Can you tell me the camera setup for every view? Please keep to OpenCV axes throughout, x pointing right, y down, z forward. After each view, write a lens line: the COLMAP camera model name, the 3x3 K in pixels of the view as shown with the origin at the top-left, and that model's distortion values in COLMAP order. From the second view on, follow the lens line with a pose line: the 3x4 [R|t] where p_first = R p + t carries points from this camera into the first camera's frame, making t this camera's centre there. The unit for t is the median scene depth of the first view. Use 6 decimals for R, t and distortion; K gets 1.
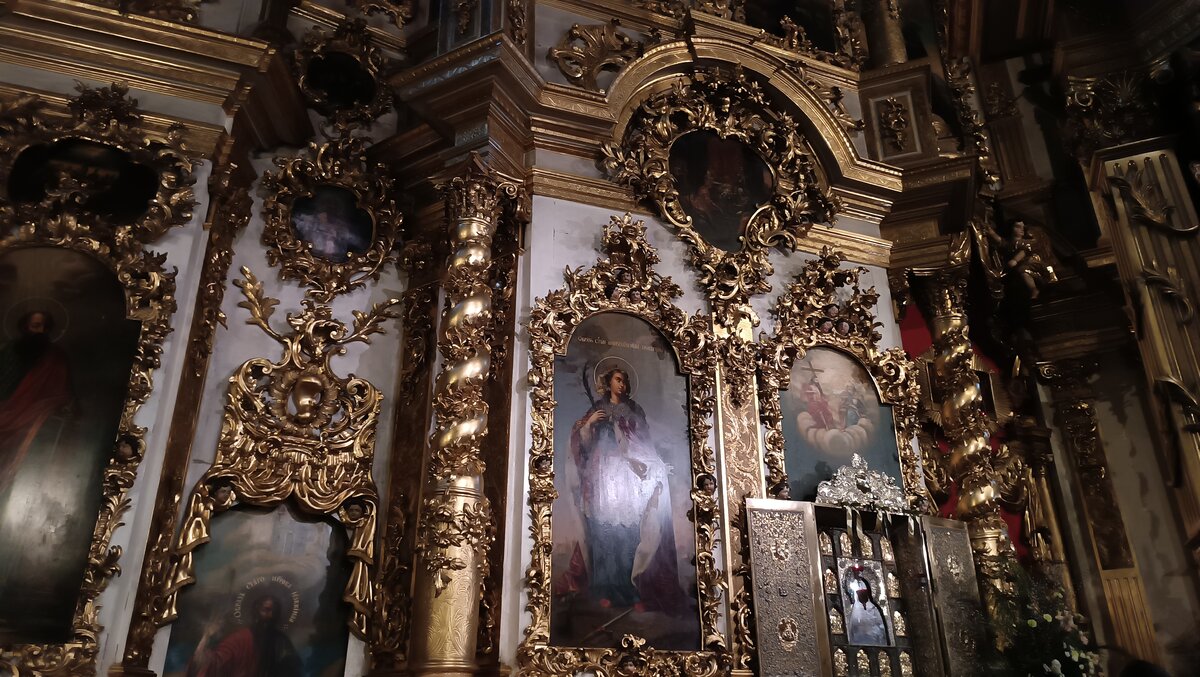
lens RADIAL K [[863.5, 0, 600.6], [0, 863.5, 334.2], [0, 0, 1]] dist [0.032806, -0.017231]
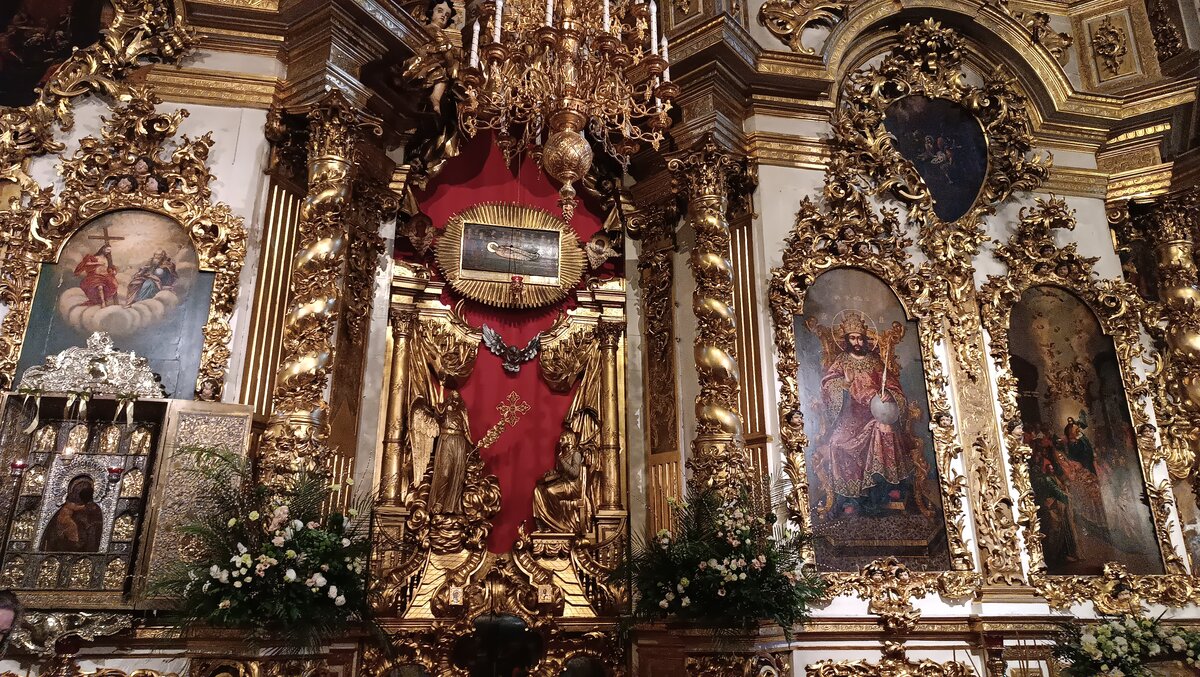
lens RADIAL K [[863.5, 0, 602.6], [0, 863.5, 340.7], [0, 0, 1]] dist [0.032806, -0.017231]
pose [[0.976771, -0.069052, -0.202854, 0.956853], [0.087865, 0.992478, 0.085245, 0.119977], [0.195442, -0.101089, 0.975491, 0.280583]]
